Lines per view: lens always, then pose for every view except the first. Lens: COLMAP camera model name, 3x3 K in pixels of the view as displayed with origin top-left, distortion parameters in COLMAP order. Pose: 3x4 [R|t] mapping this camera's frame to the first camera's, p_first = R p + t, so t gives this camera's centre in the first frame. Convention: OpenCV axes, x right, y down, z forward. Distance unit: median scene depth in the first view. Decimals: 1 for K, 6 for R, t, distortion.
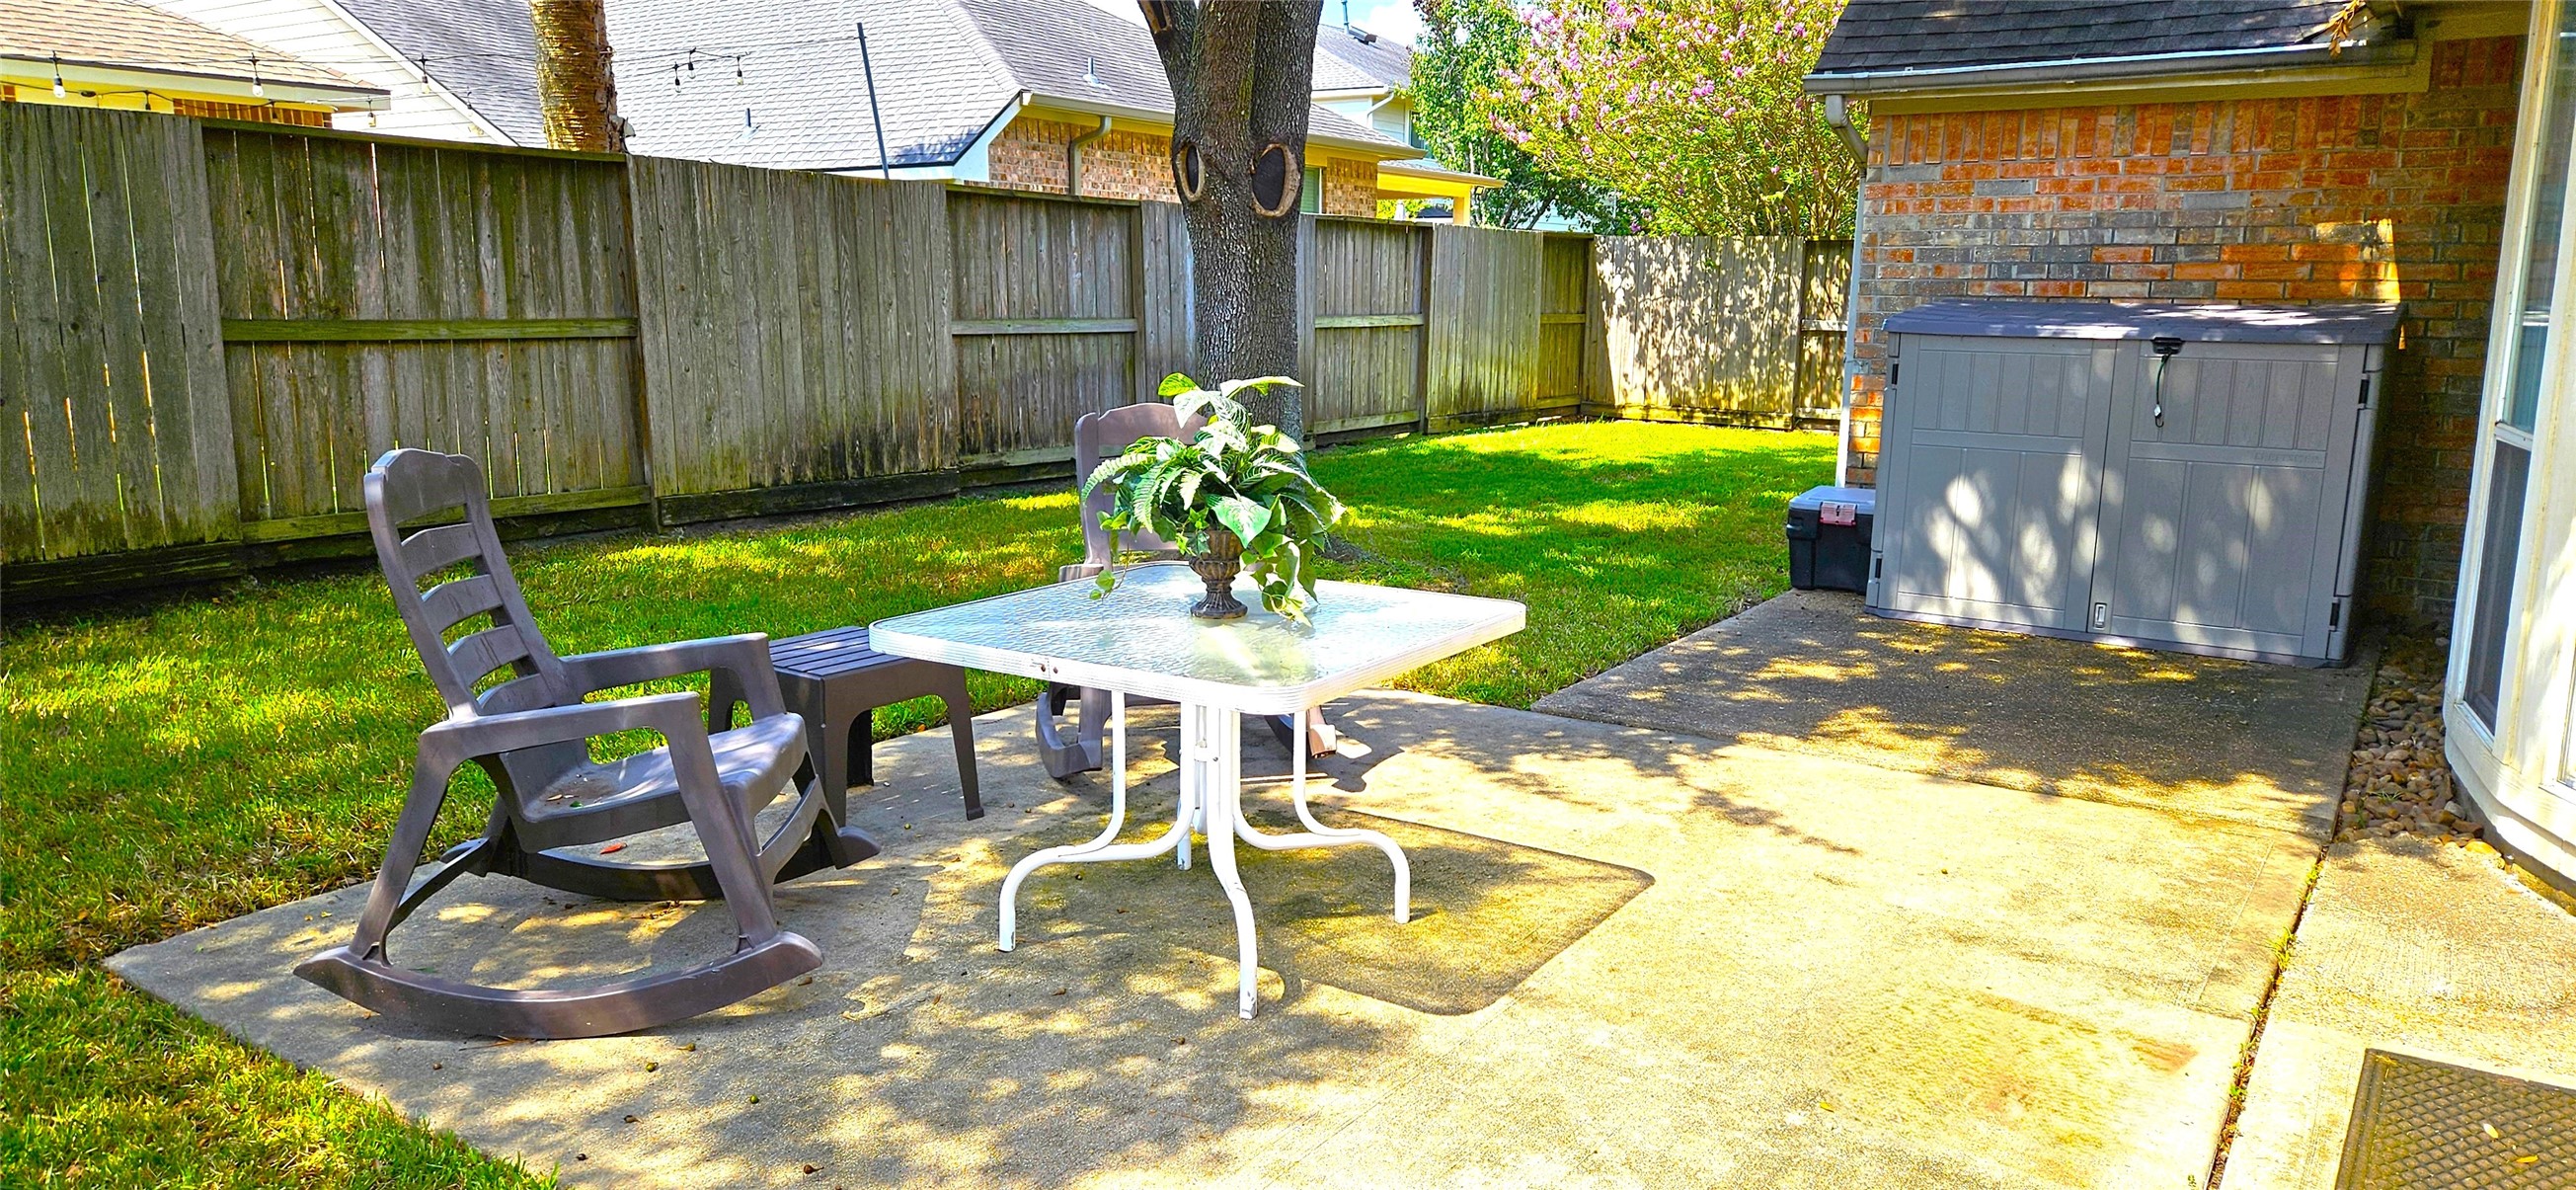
lens RADIAL K [[1708.0, 0, 1289.0], [0, 1708.0, 603.7], [0, 0, 1]] dist [0.001377, 0.000238]
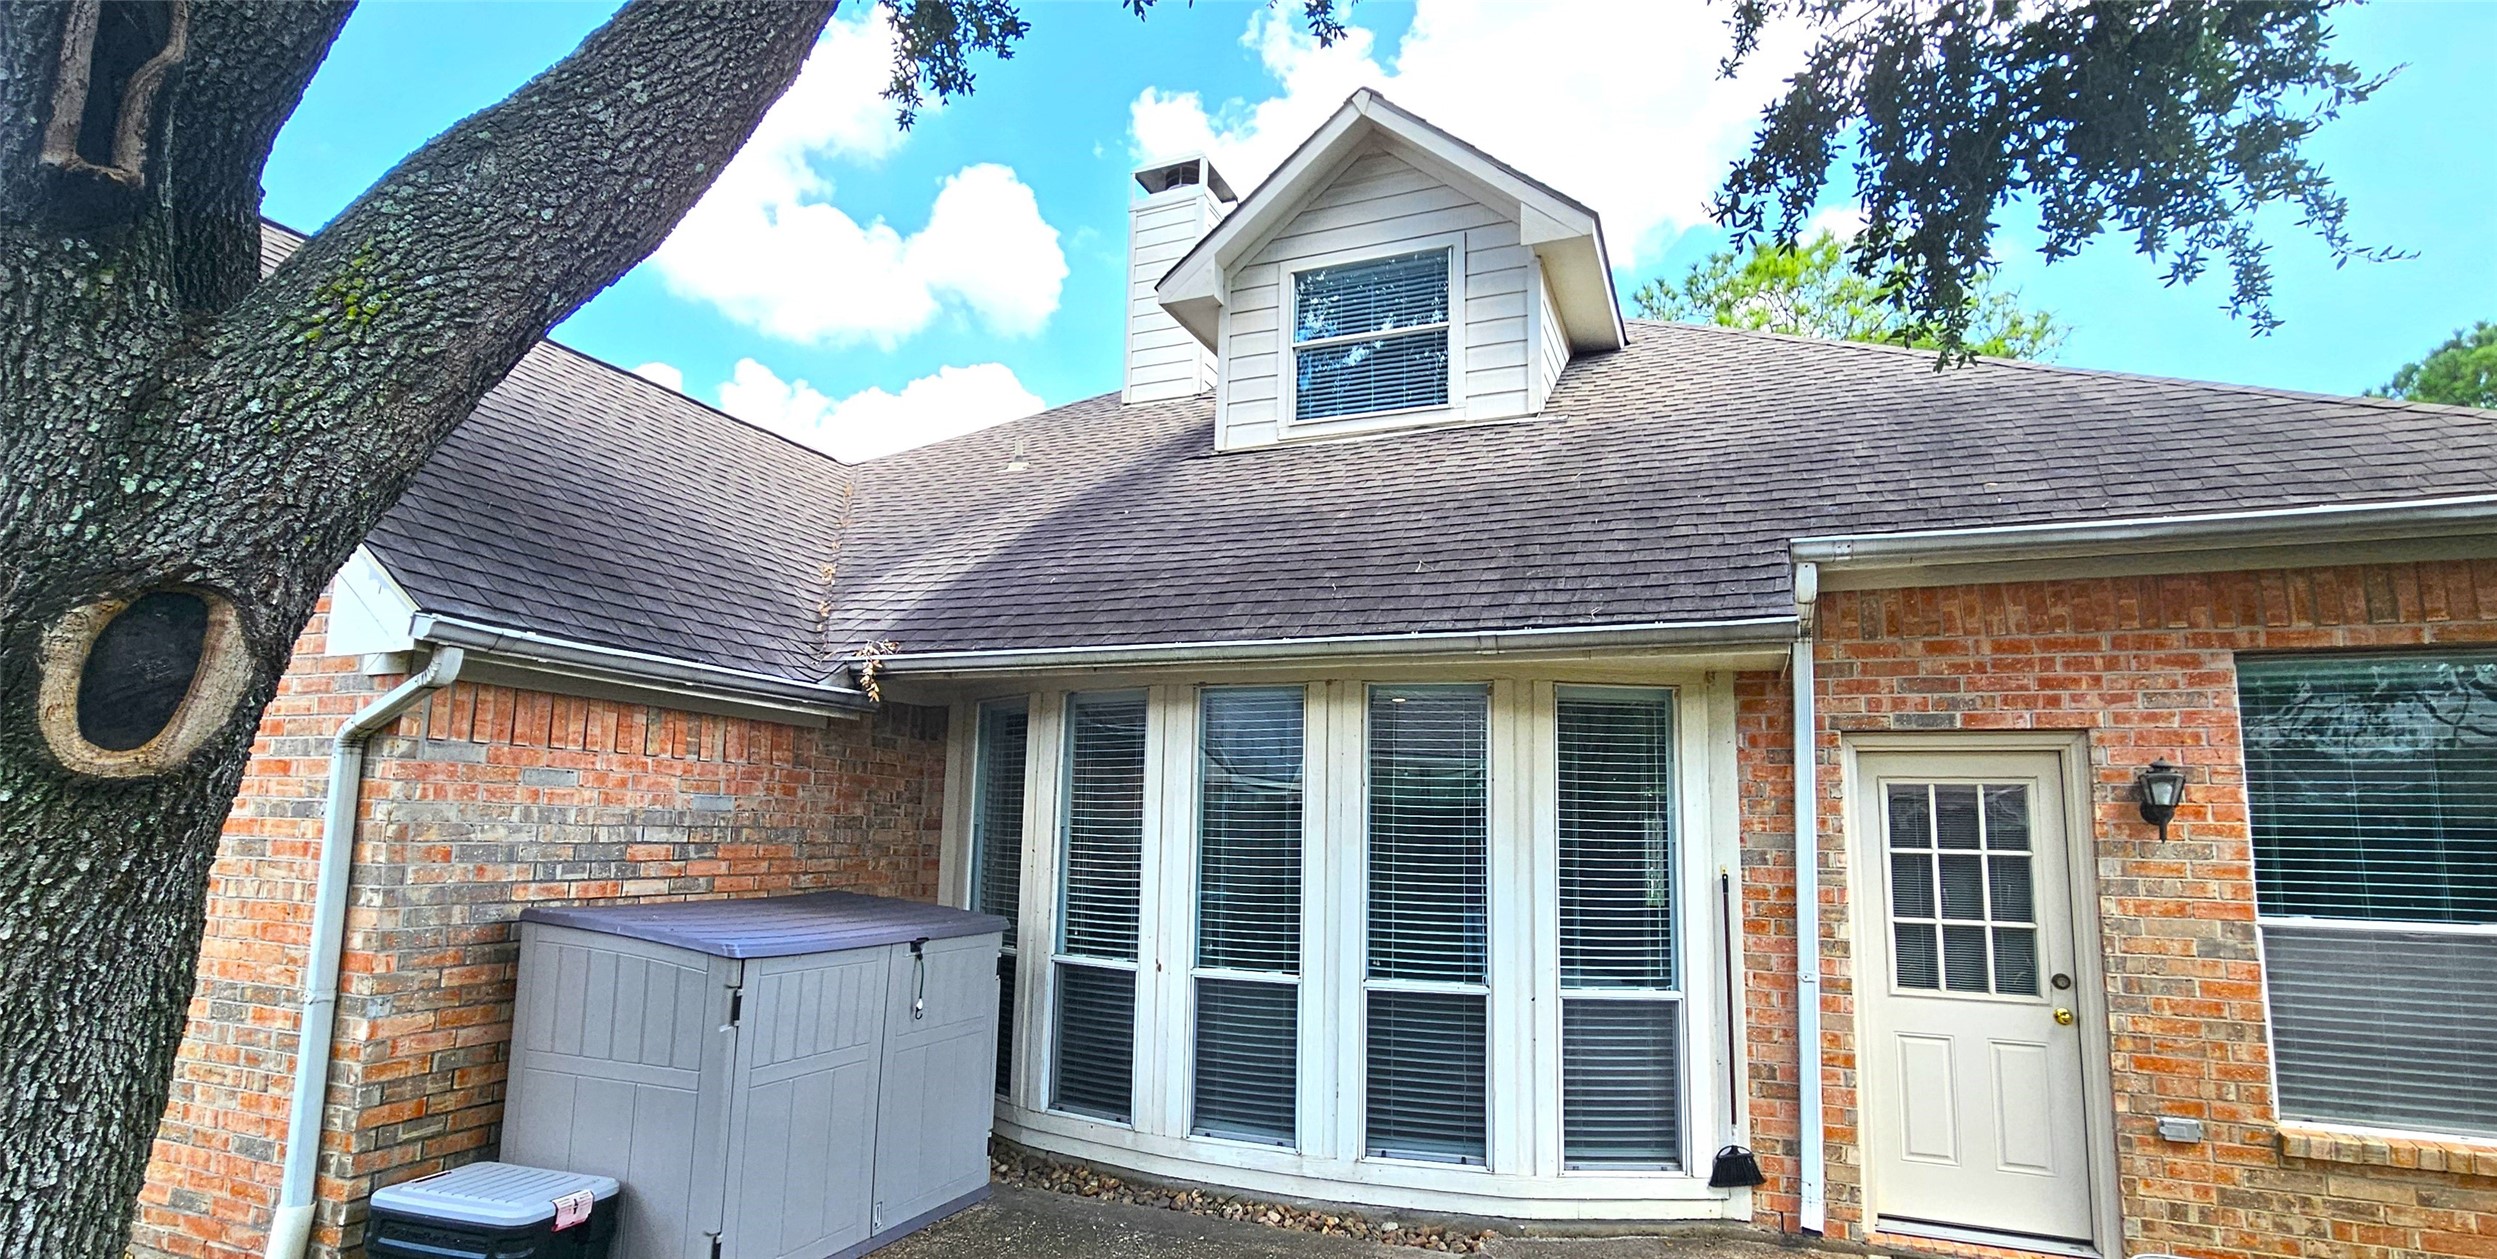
lens RADIAL K [[1234.0, 0, 1246.4], [0, 1234.0, 634.7], [0, 0, 1]] dist [-0.000156, 0.000010]
pose [[-0.234463, 0.137737, 0.962318, -0.300344], [0.147015, 0.983550, -0.104957, -0.199235], [-0.960944, 0.116866, -0.250855, 0.817927]]
